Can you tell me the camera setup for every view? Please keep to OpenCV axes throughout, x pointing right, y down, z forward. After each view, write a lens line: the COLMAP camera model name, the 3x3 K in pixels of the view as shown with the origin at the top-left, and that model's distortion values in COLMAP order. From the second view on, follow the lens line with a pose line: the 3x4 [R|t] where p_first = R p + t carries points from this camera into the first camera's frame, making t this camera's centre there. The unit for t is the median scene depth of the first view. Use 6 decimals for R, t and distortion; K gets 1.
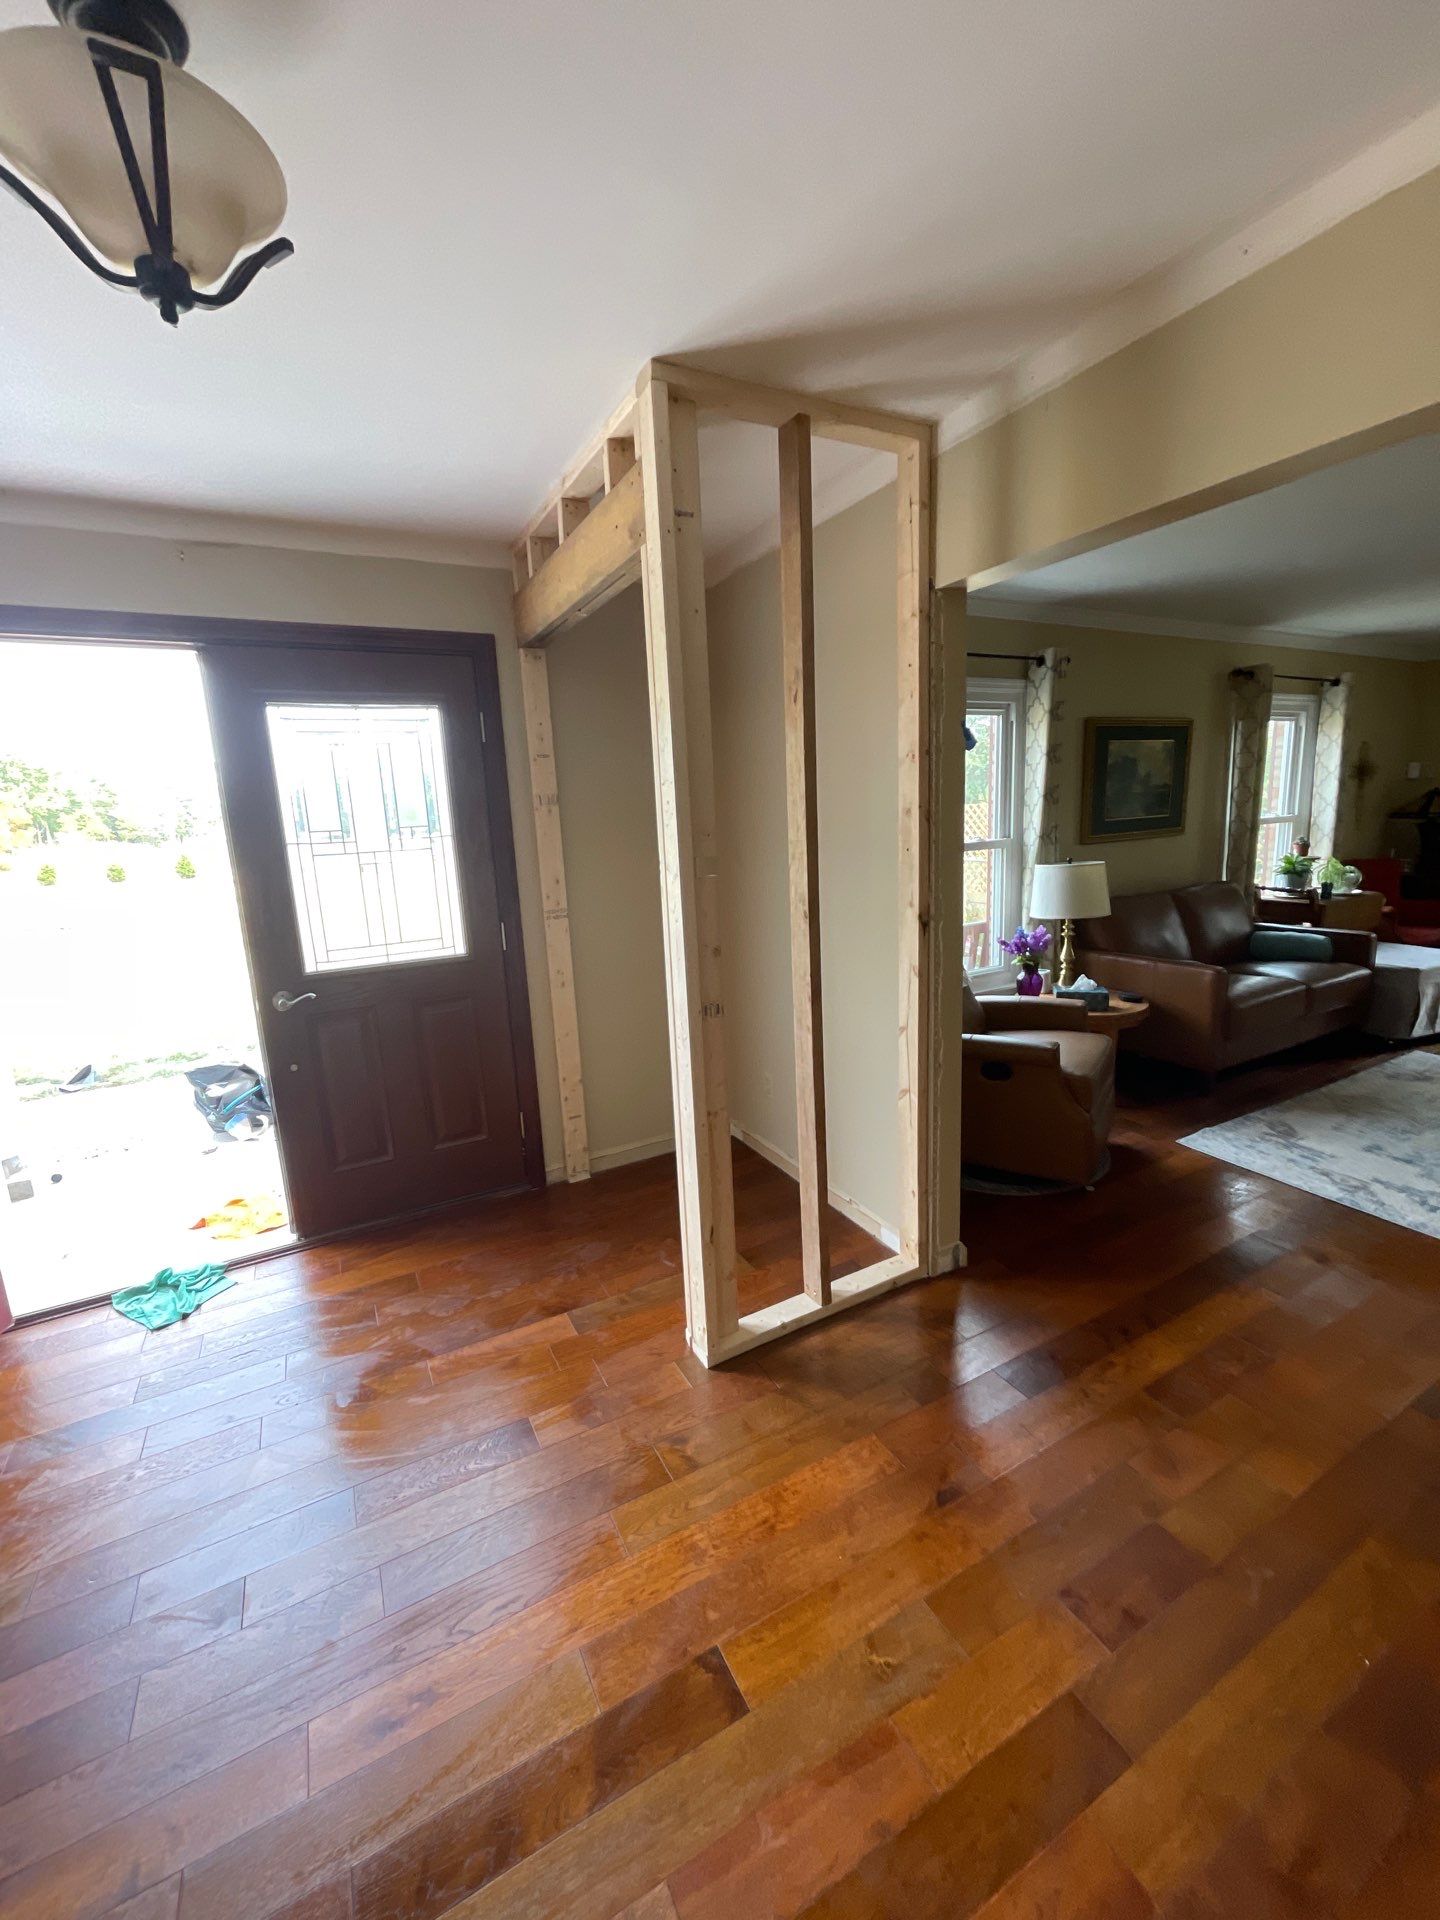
lens RADIAL K [[768.0, 0, 719.4], [0, 768.0, 955.2], [0, 0, 1]] dist [-0.001114, -0.000371]
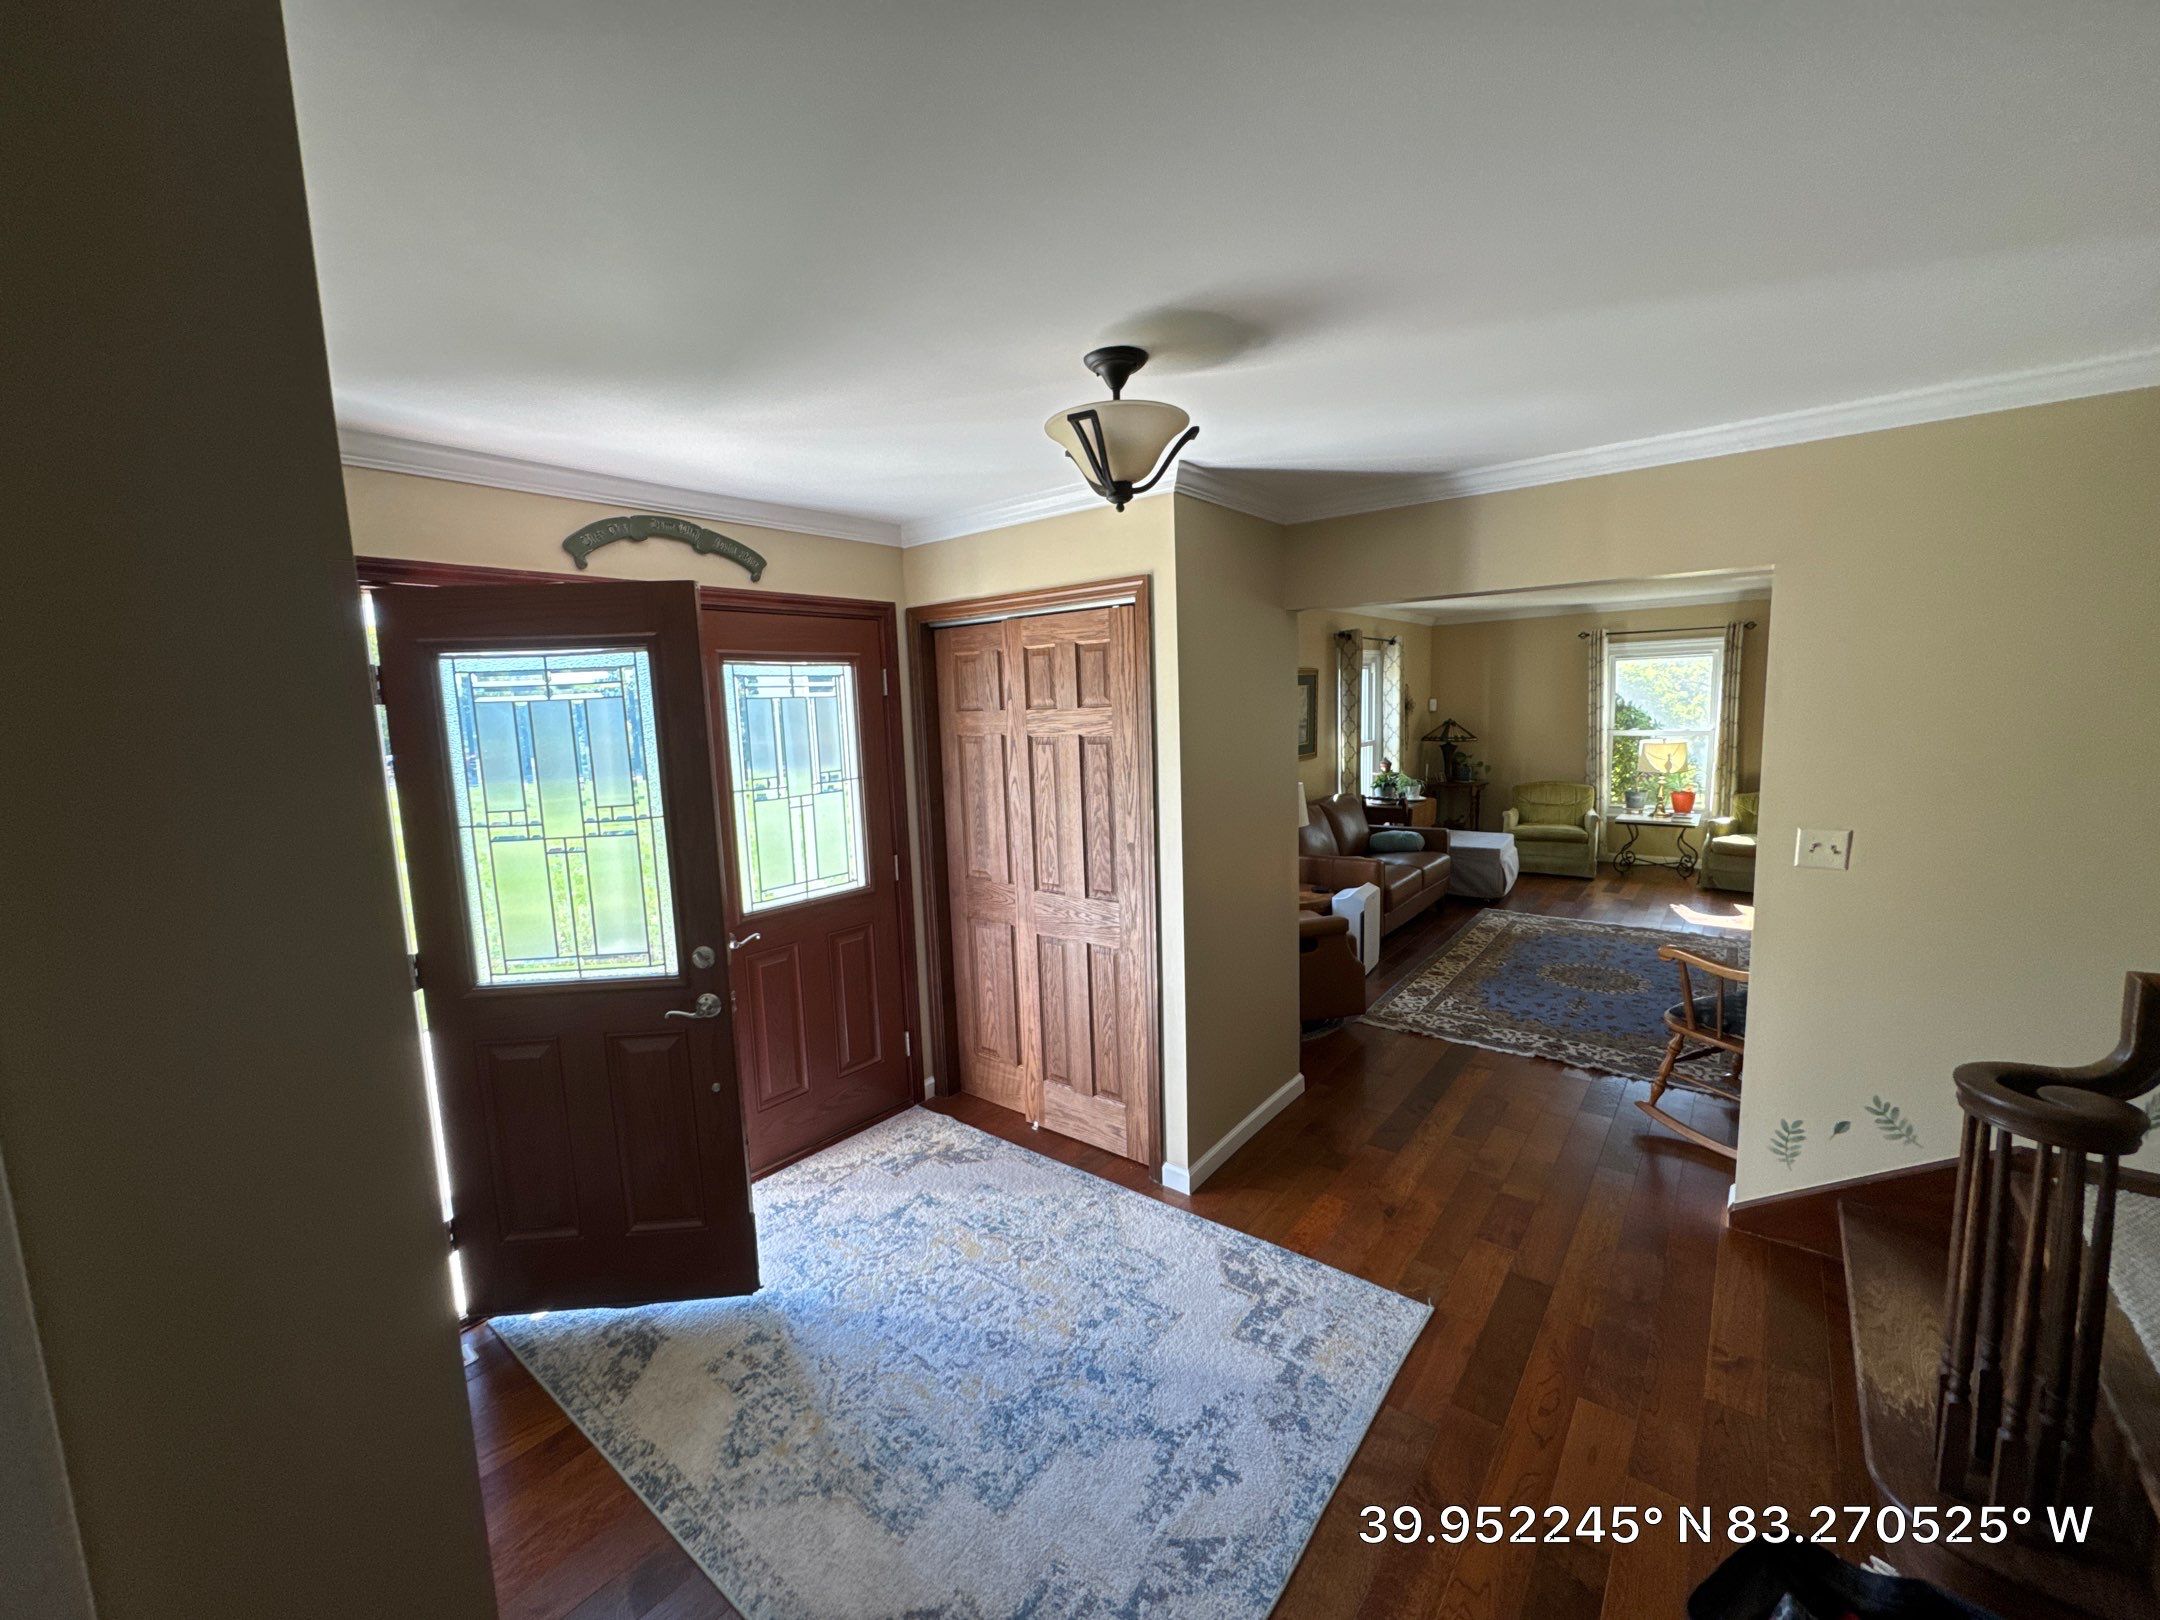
lens RADIAL K [[864.0, 0, 1079.0], [0, 864.0, 804.2], [0, 0, 1]] dist [-0.001114, -0.000371]
pose [[0.915749, -0.034308, 0.400284, -0.463891], [0.068394, 0.995116, -0.071178, -0.009039], [-0.395887, 0.092559, 0.913623, -0.196457]]
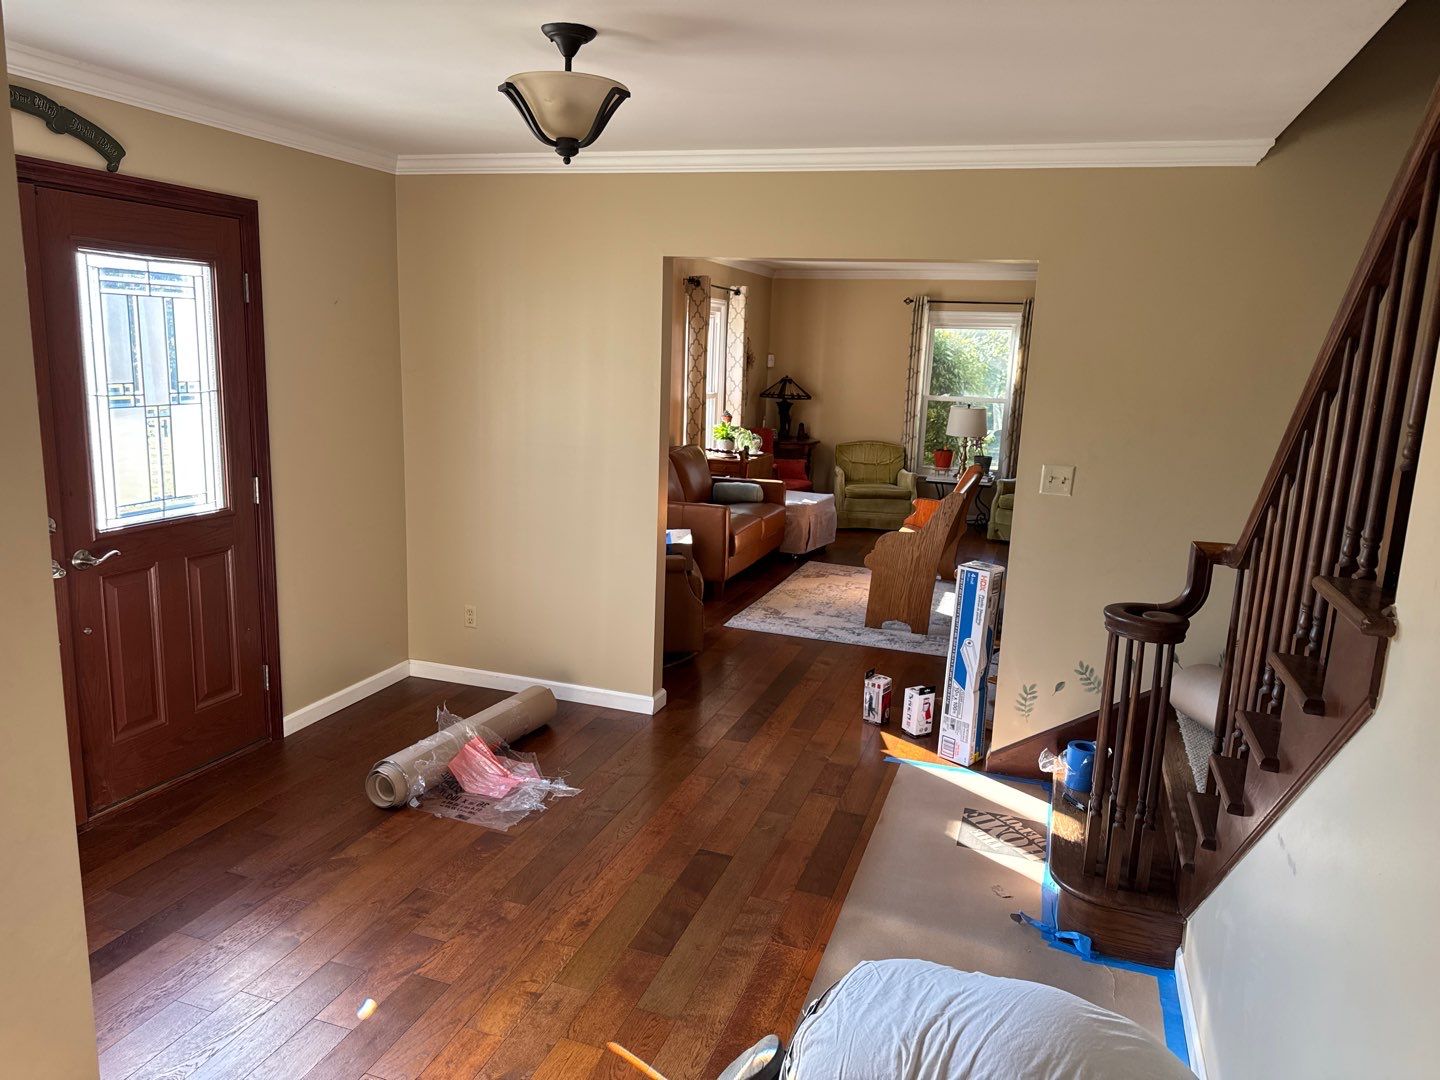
lens RADIAL K [[1025.4, 0, 720.0], [0, 1025.4, 540.0], [0, 0, 1]] dist [0.117979, -0.170001]
pose [[0.720622, -0.057903, 0.690906, -0.696322], [0.060922, 0.997940, 0.020093, 0.043432], [-0.690646, 0.027612, 0.722666, -0.364751]]
